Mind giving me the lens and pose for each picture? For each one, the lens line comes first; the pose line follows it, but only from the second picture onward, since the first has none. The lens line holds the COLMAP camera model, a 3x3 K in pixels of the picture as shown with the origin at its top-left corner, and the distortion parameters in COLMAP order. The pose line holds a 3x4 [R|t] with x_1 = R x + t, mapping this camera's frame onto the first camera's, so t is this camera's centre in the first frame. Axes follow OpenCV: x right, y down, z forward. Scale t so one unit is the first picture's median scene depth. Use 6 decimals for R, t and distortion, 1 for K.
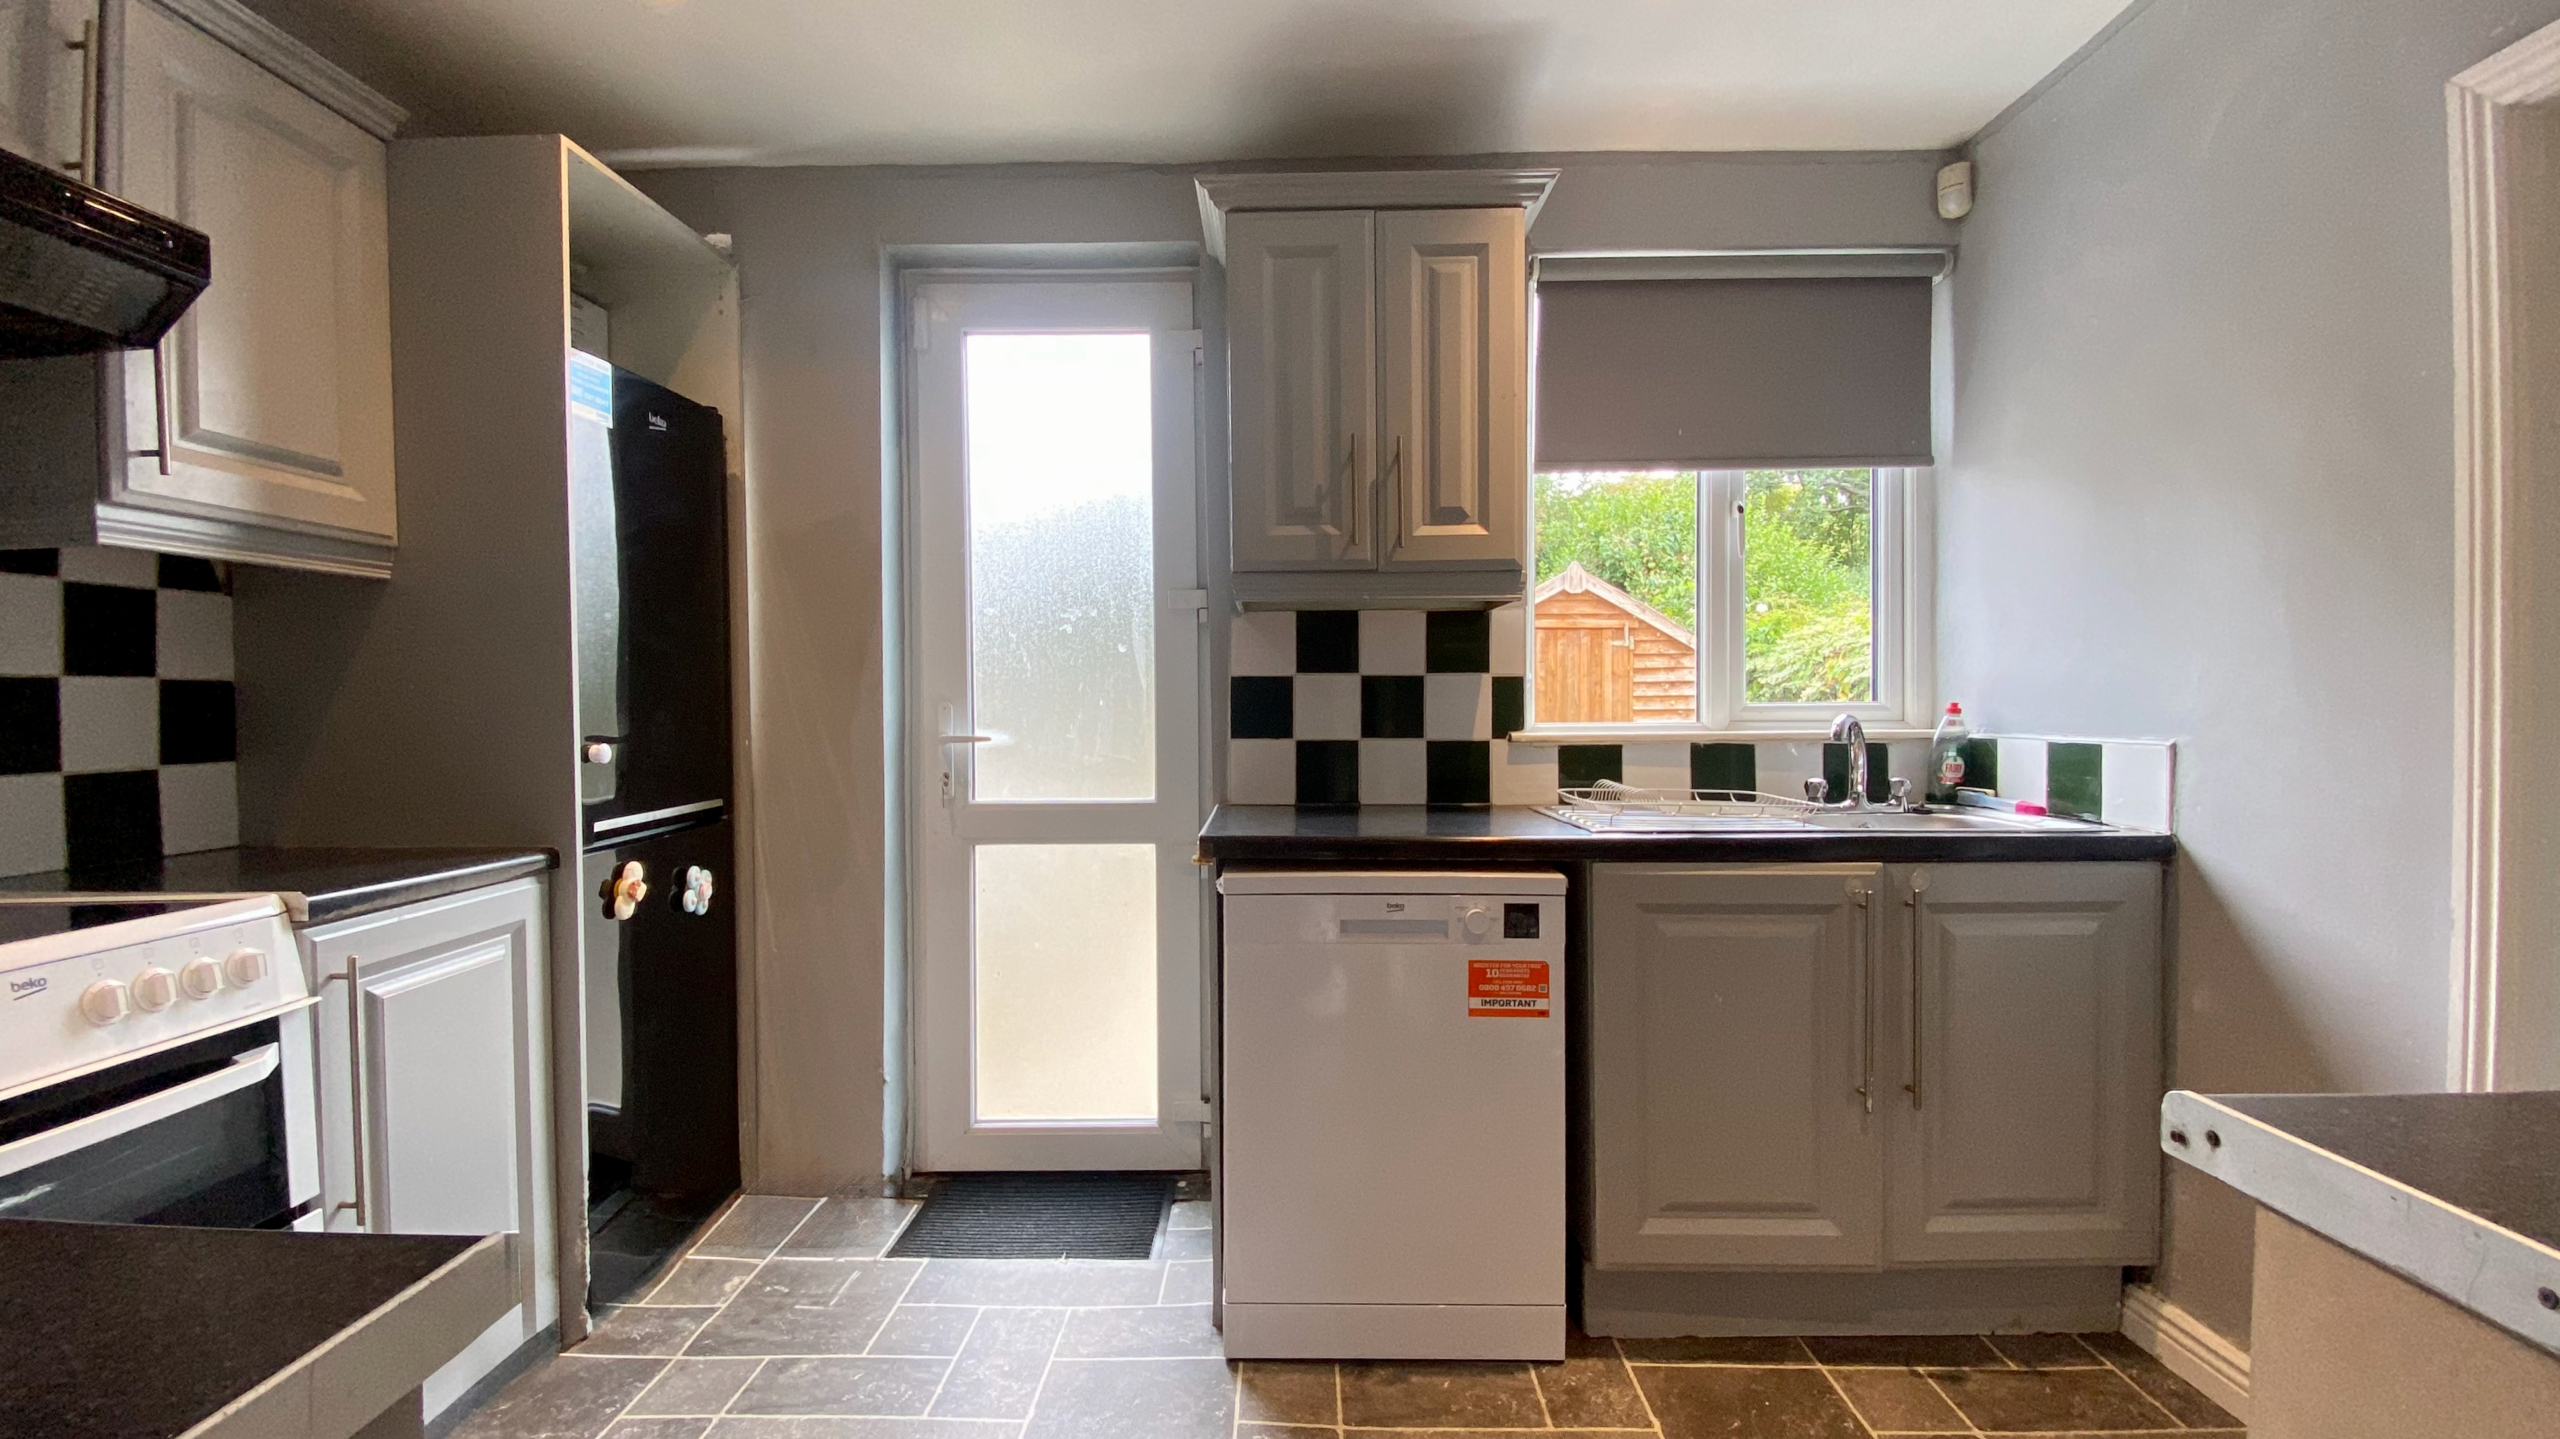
lens RADIAL K [[1049.6, 0, 1271.3], [0, 1049.6, 721.8], [0, 0, 1]] dist [0.039361, -0.000176]
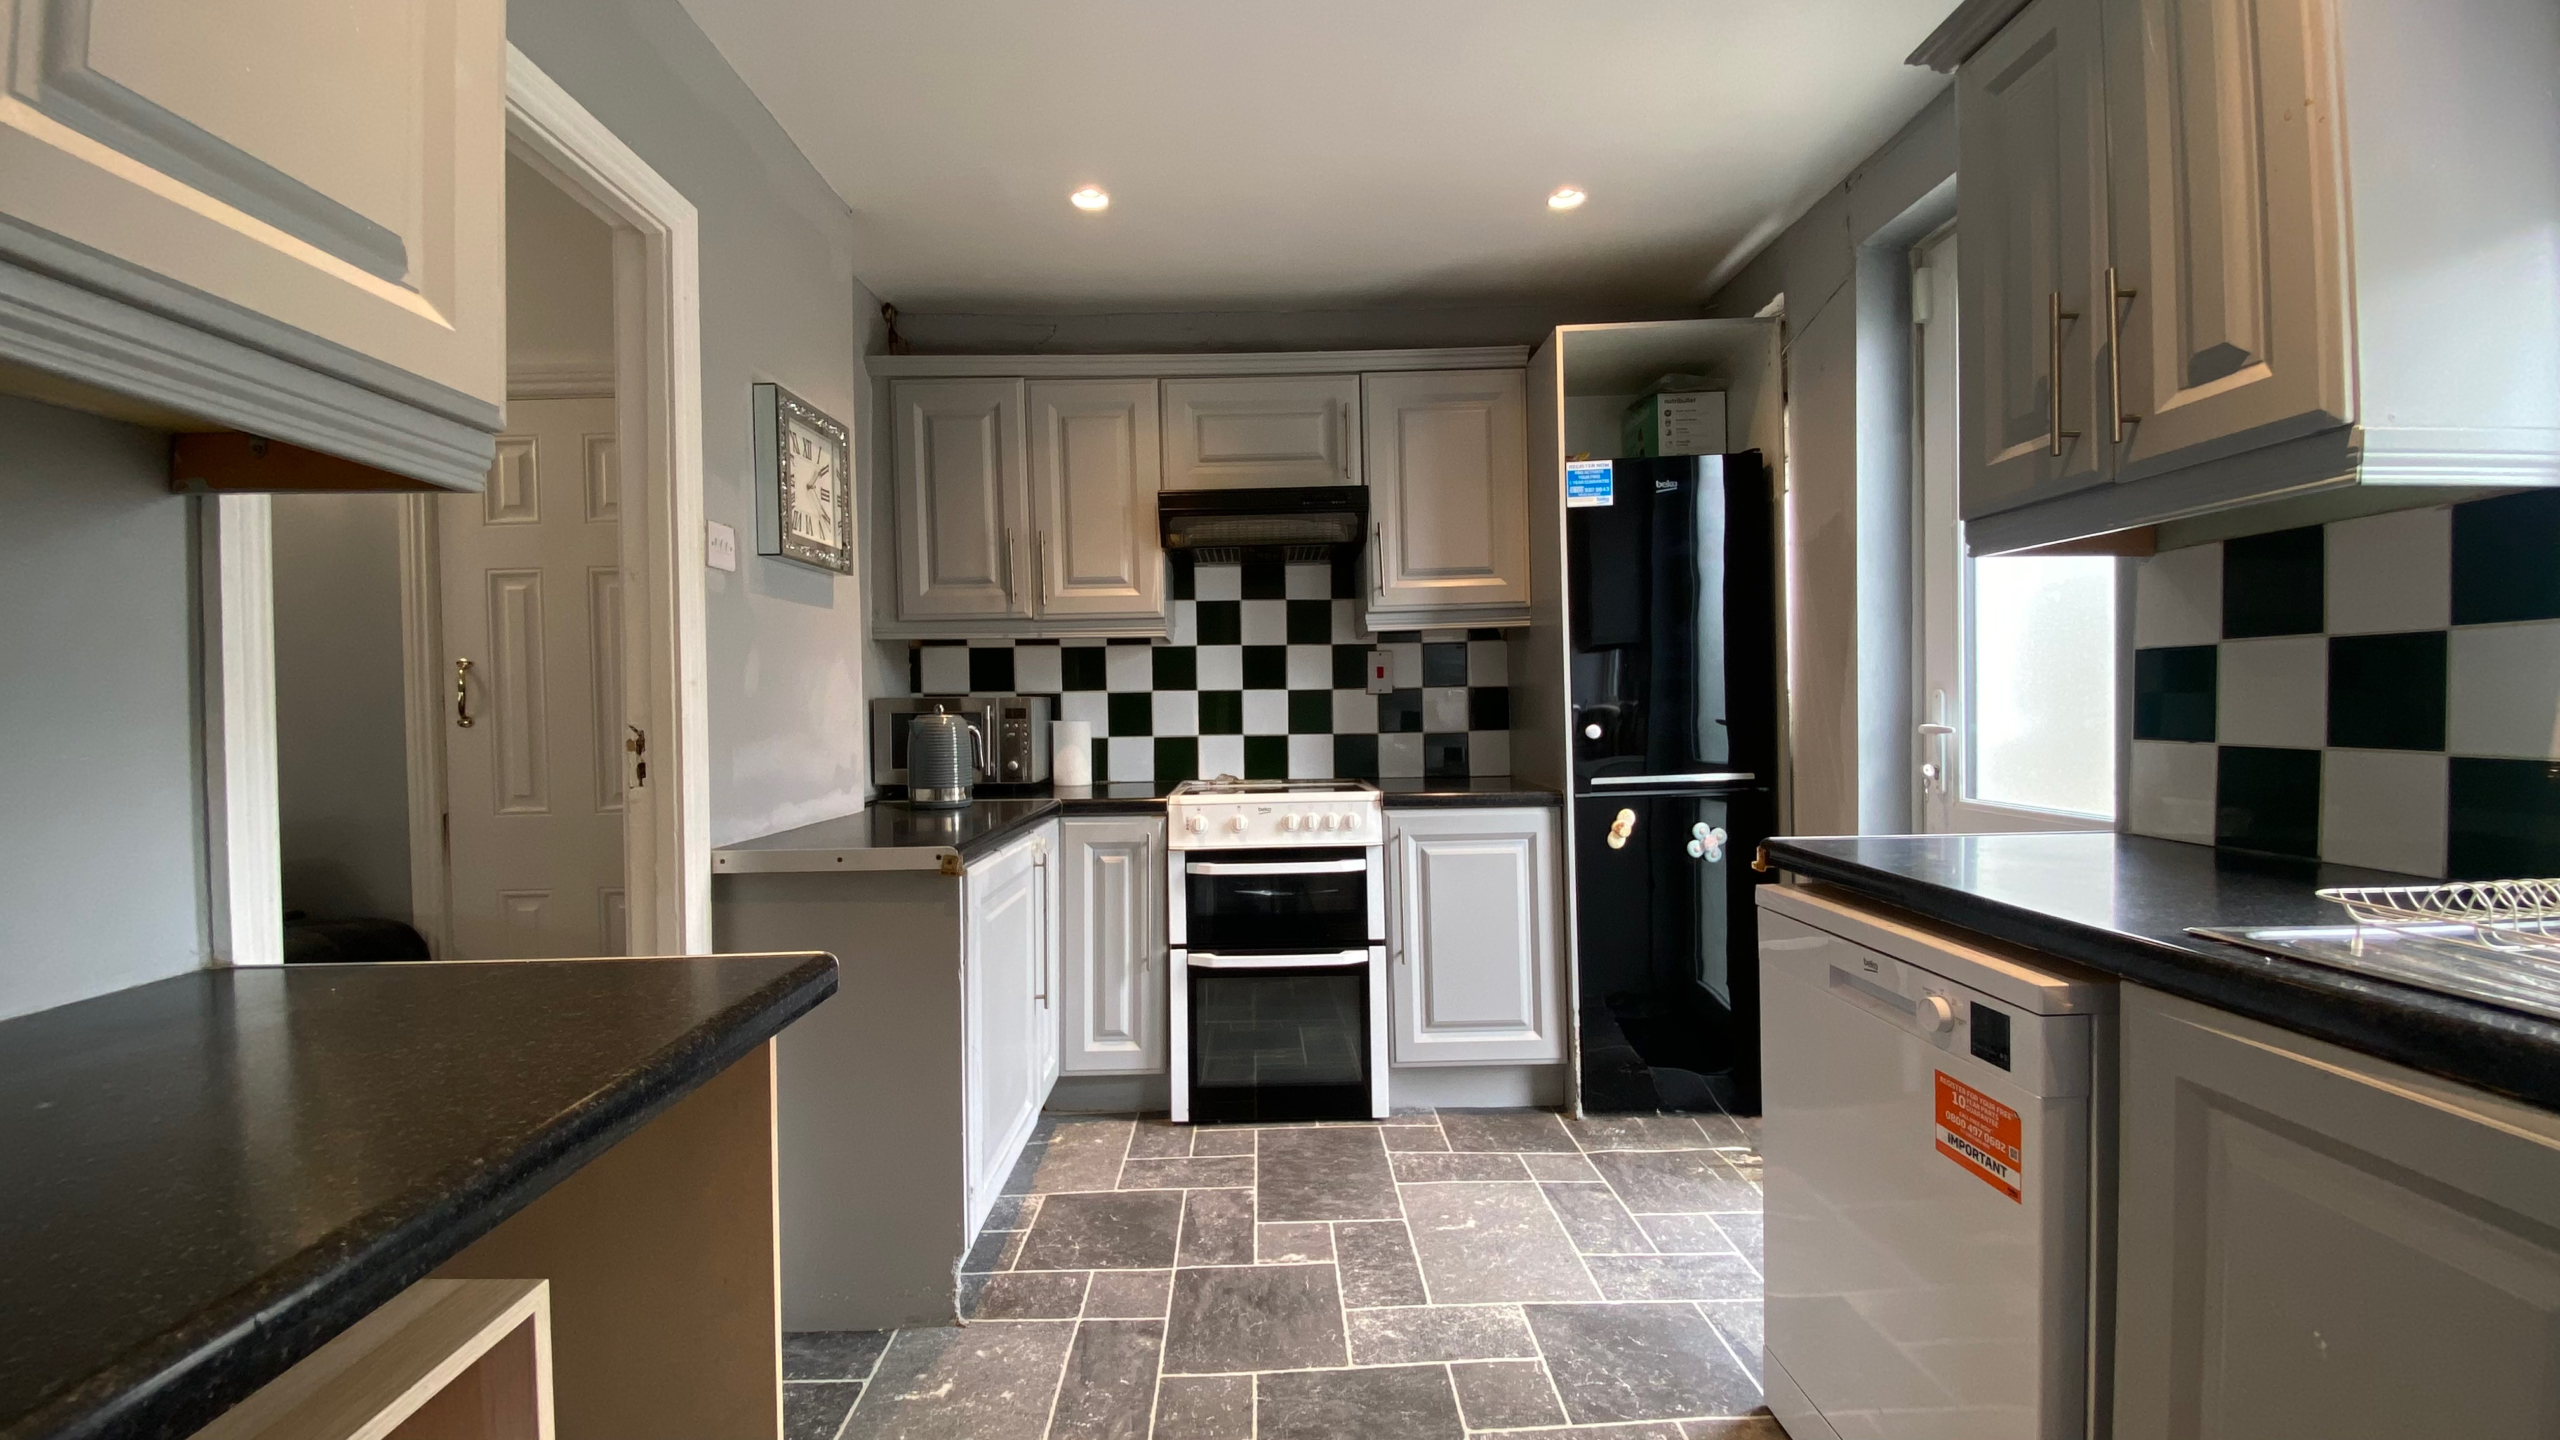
lens RADIAL K [[1034.3, 0, 1269.7], [0, 1034.3, 720.7], [0, 0, 1]] dist [0.038826, -0.031463]
pose [[0.054818, 0.019140, -0.998313, 0.841081], [0.003023, 0.999808, 0.019335, -0.015227], [0.998492, -0.004078, 0.054749, 0.529298]]
